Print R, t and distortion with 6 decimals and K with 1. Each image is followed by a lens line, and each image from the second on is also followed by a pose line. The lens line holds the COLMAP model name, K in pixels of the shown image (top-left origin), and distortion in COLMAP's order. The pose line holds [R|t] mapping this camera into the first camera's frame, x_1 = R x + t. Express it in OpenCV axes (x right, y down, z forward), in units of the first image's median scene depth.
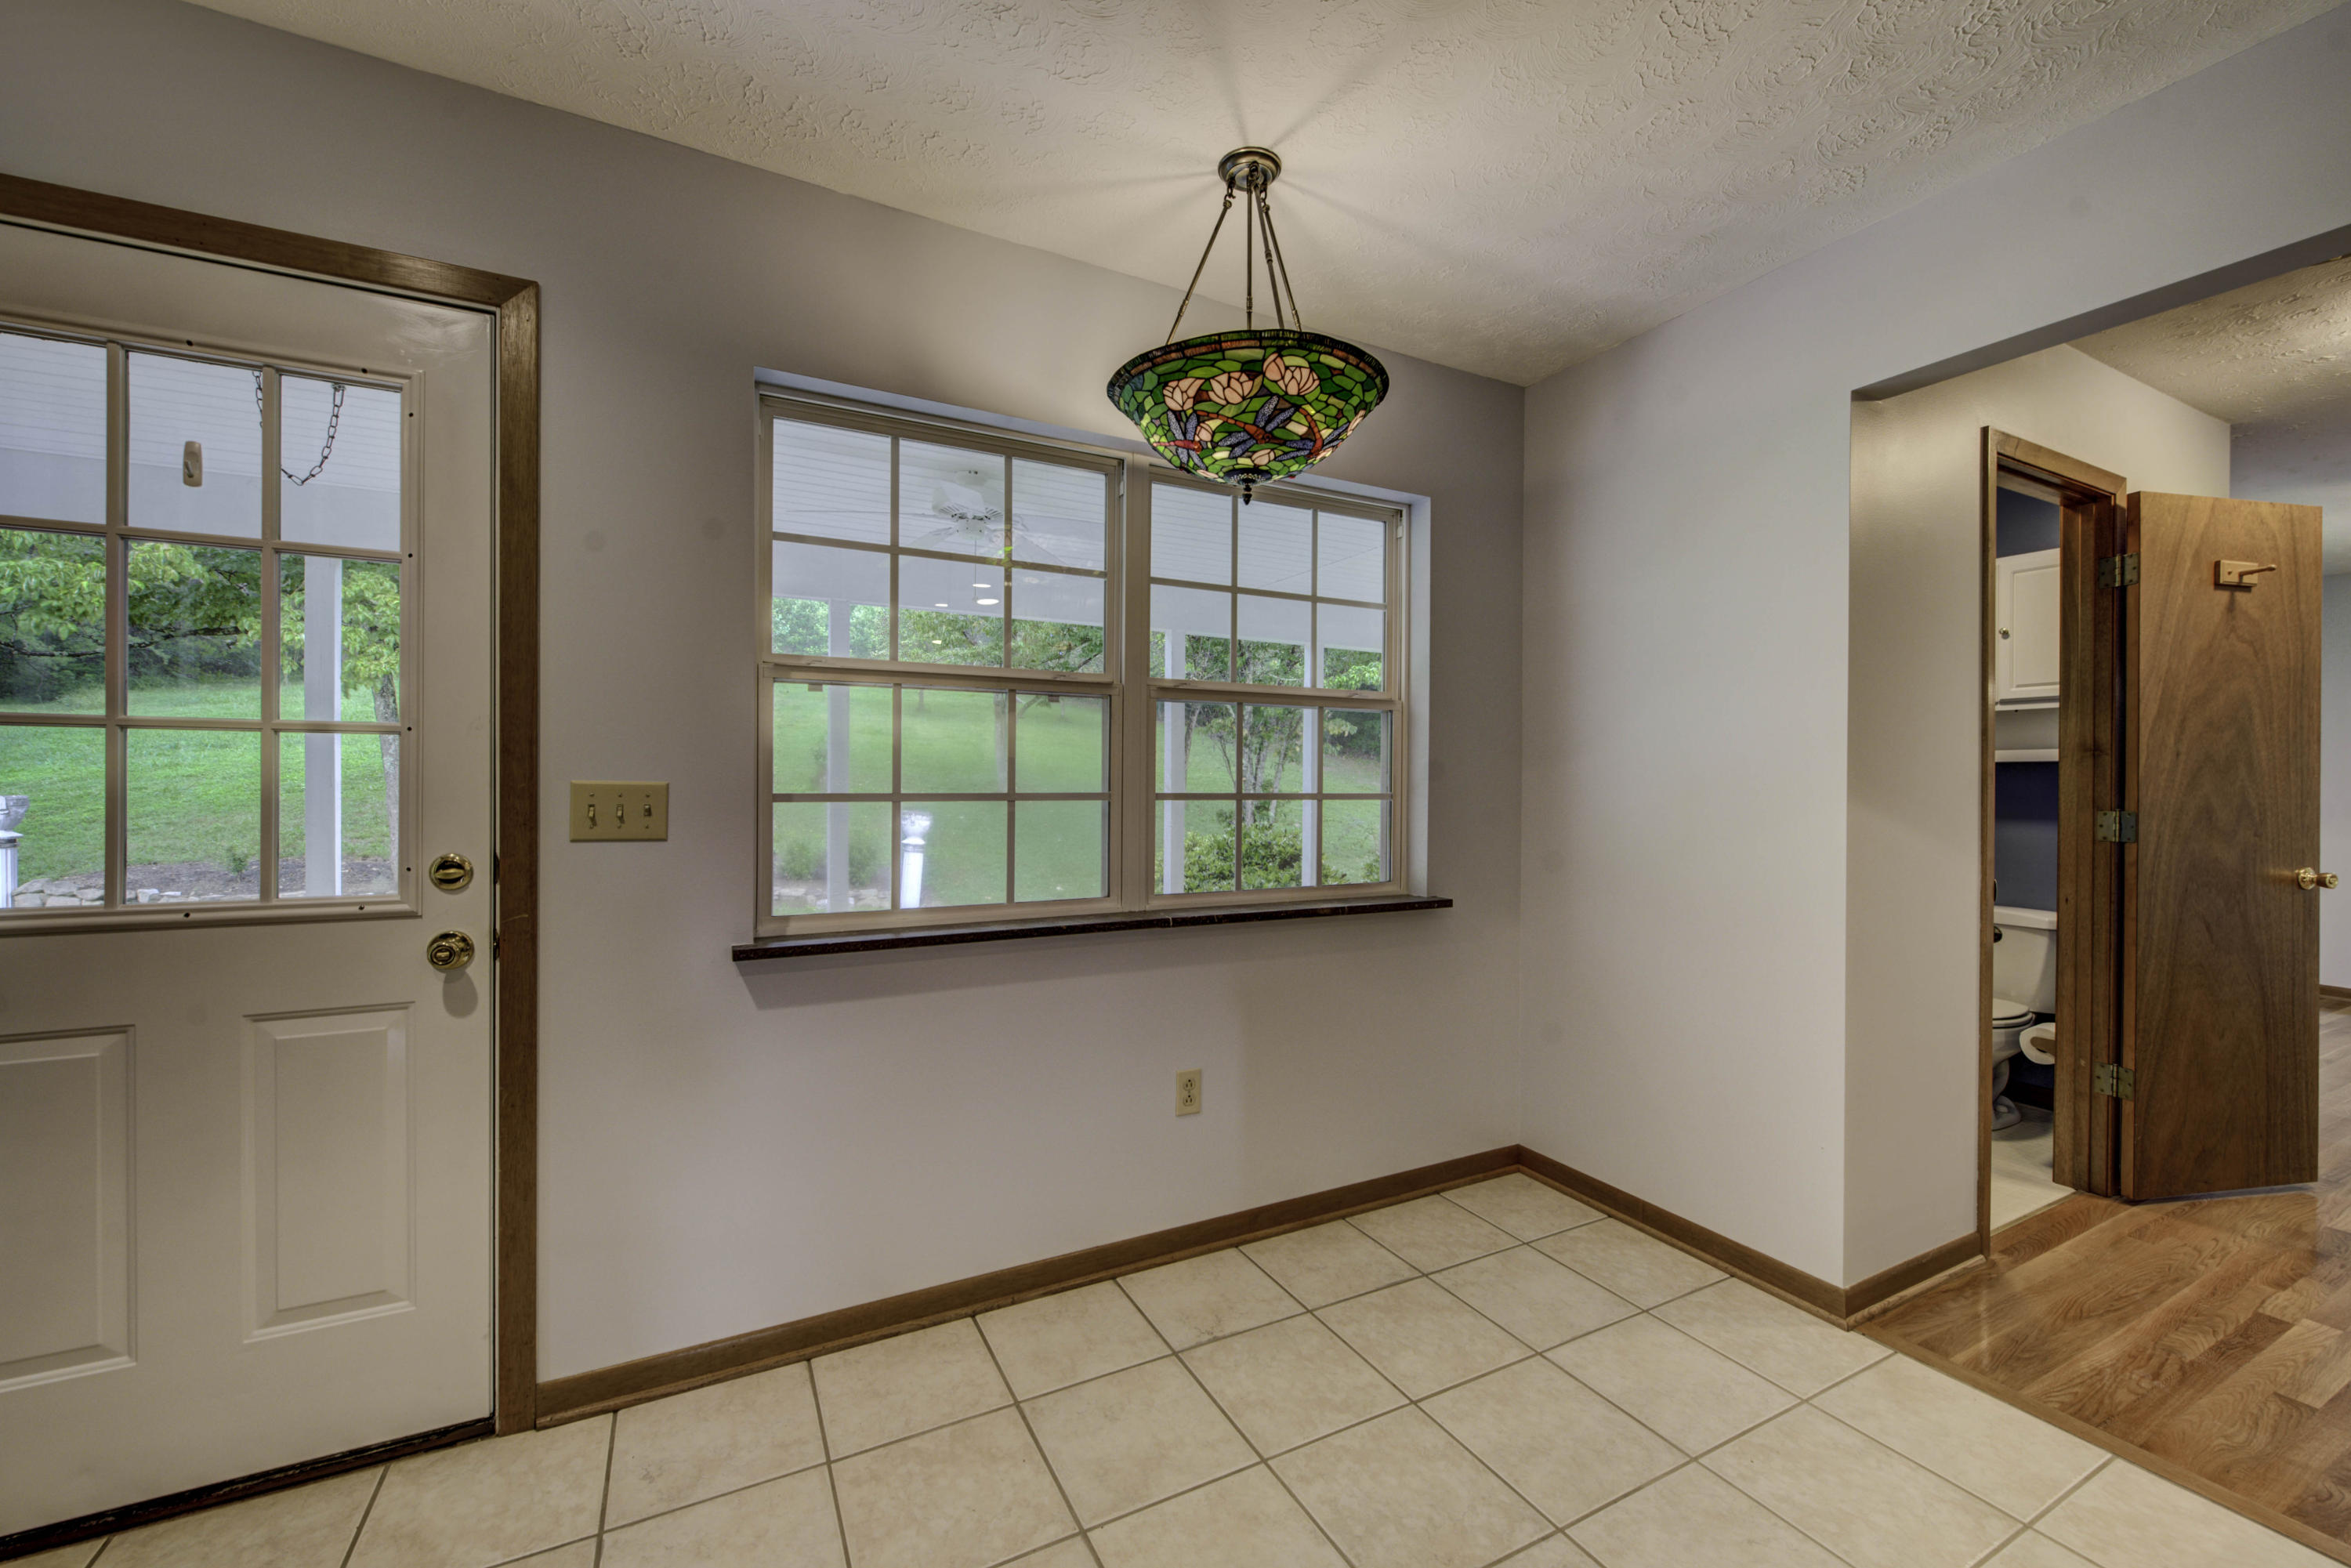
lens RADIAL K [[922.2, 0, 1169.7], [0, 922.2, 787.3], [0, 0, 1]] dist [0.001896, -0.000229]
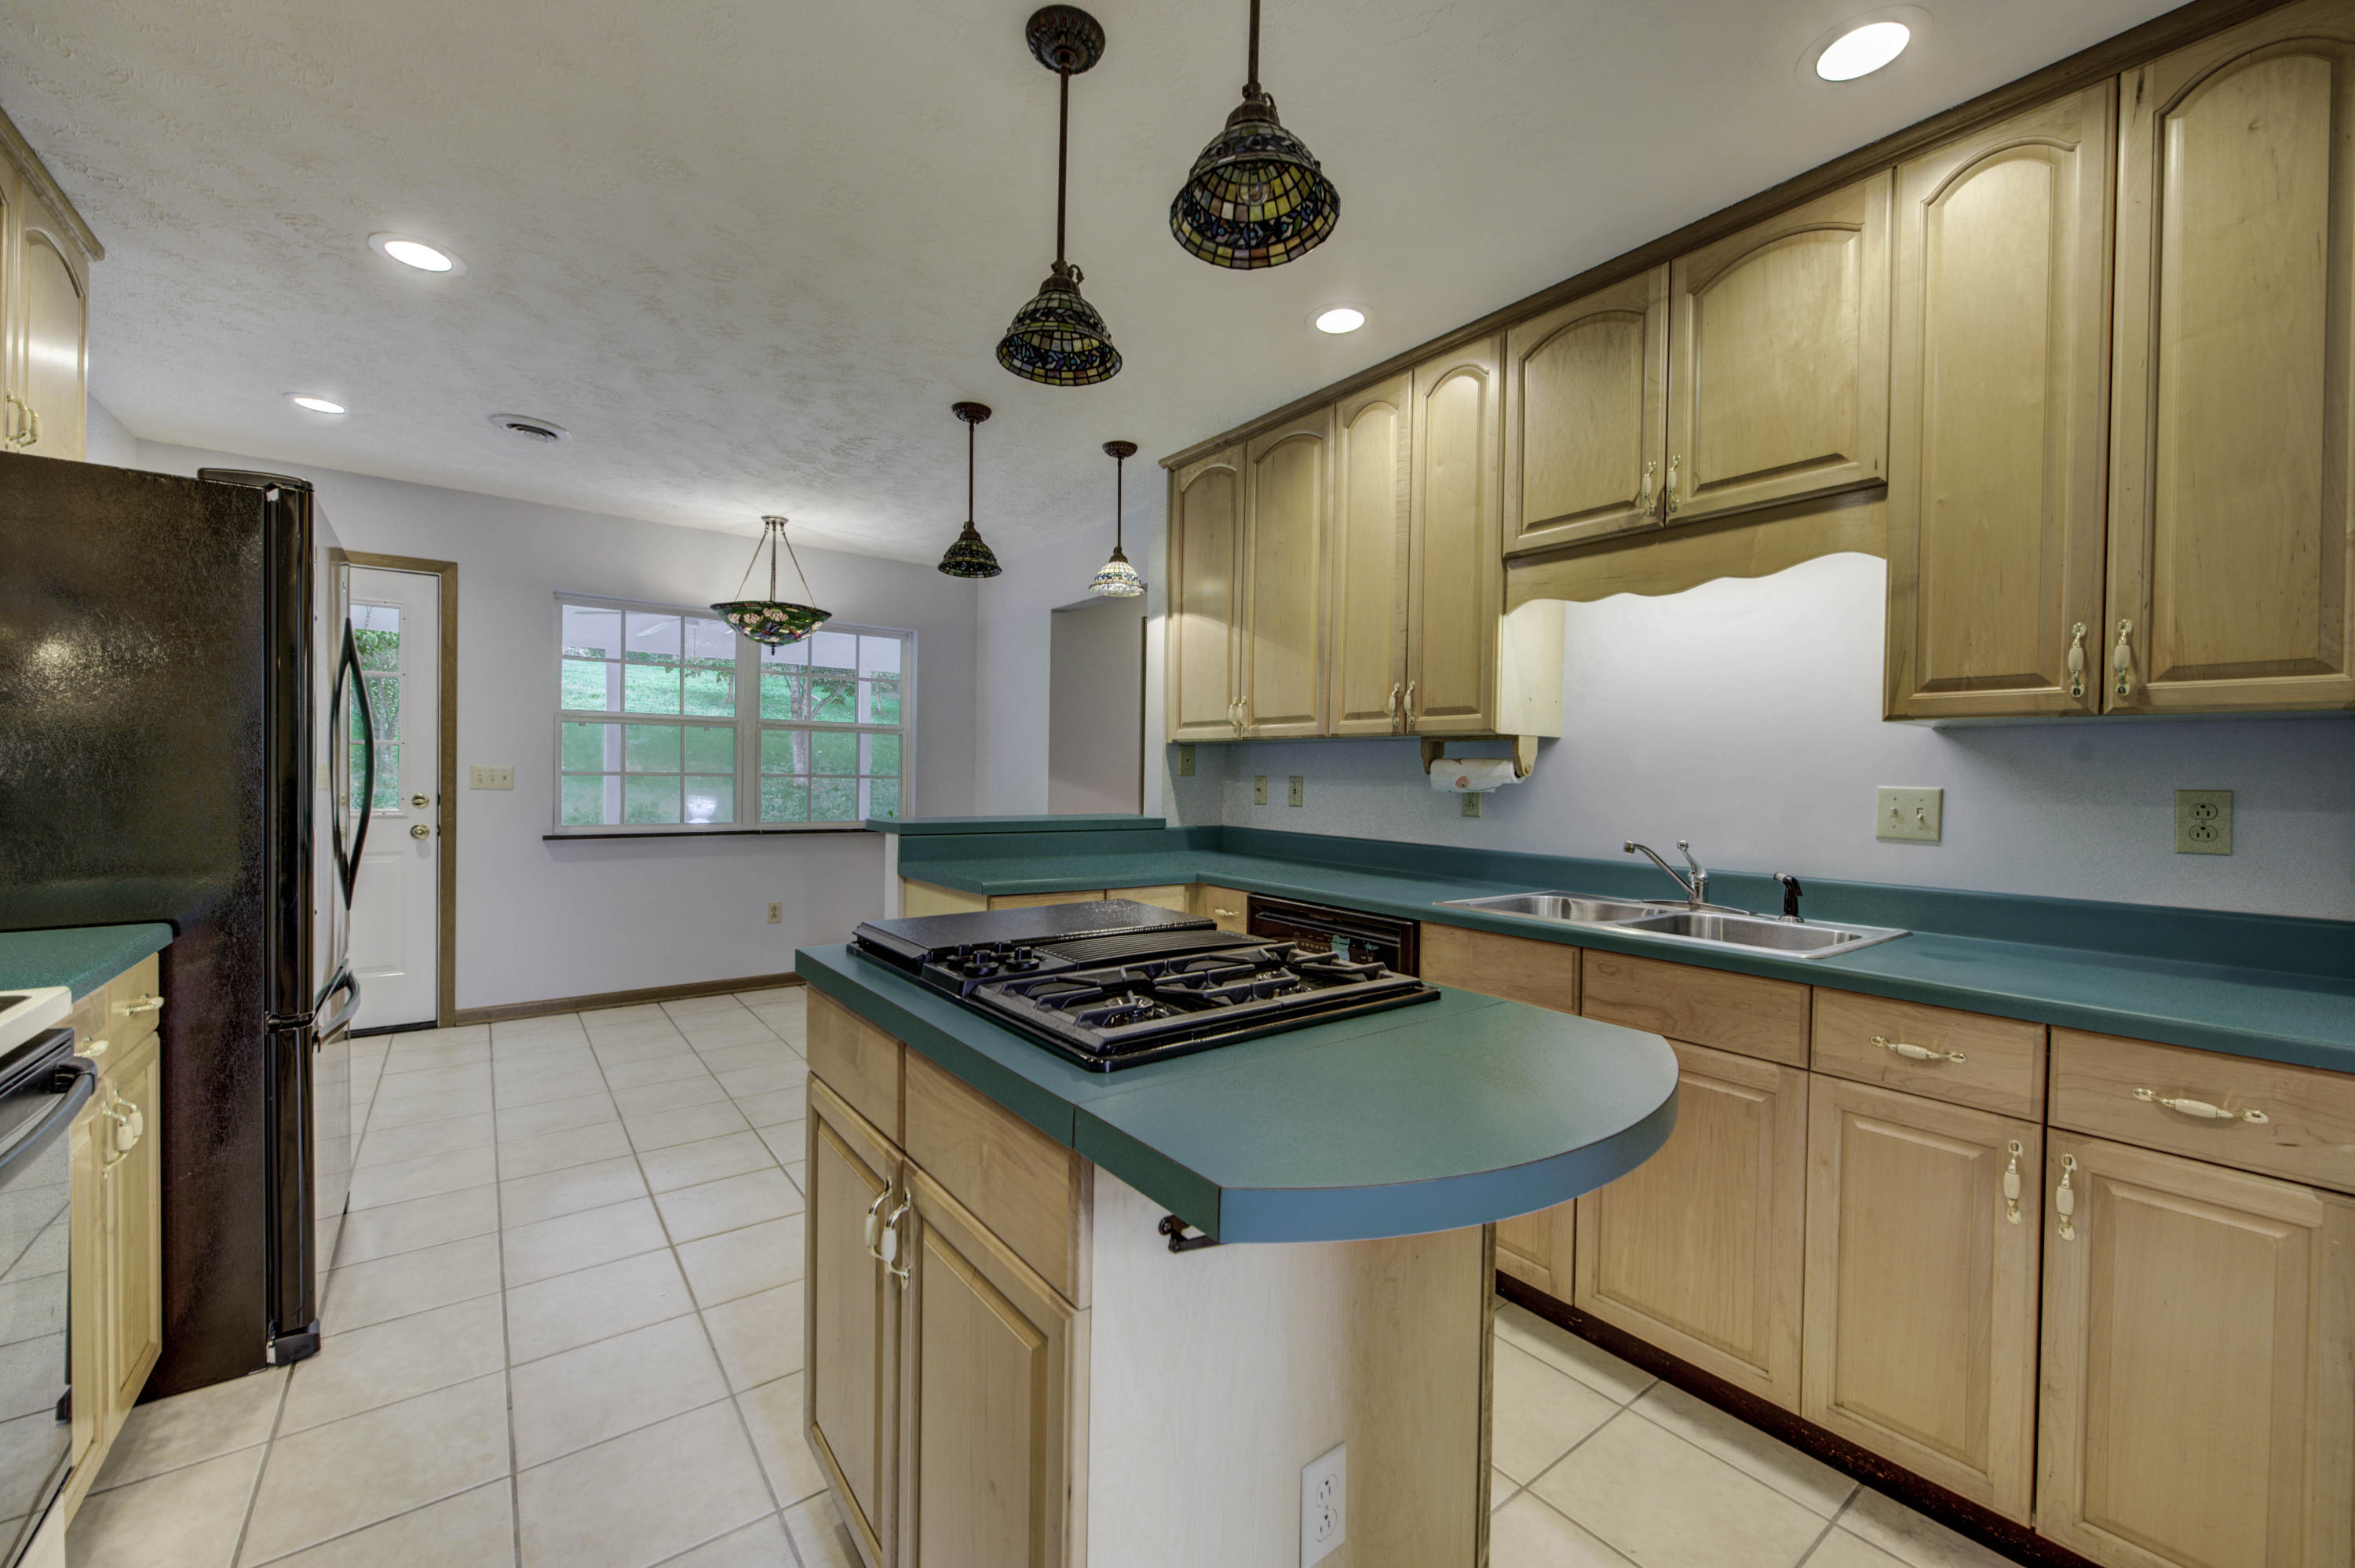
lens RADIAL K [[923.7, 0, 1173.2], [0, 923.7, 787.3], [0, 0, 1]] dist [0.001896, -0.000229]
pose [[0.986666, 0.010012, 0.162449, 0.813421], [-0.012216, 0.999846, 0.012577, -0.000719], [-0.162298, -0.014393, 0.986637, -1.767434]]
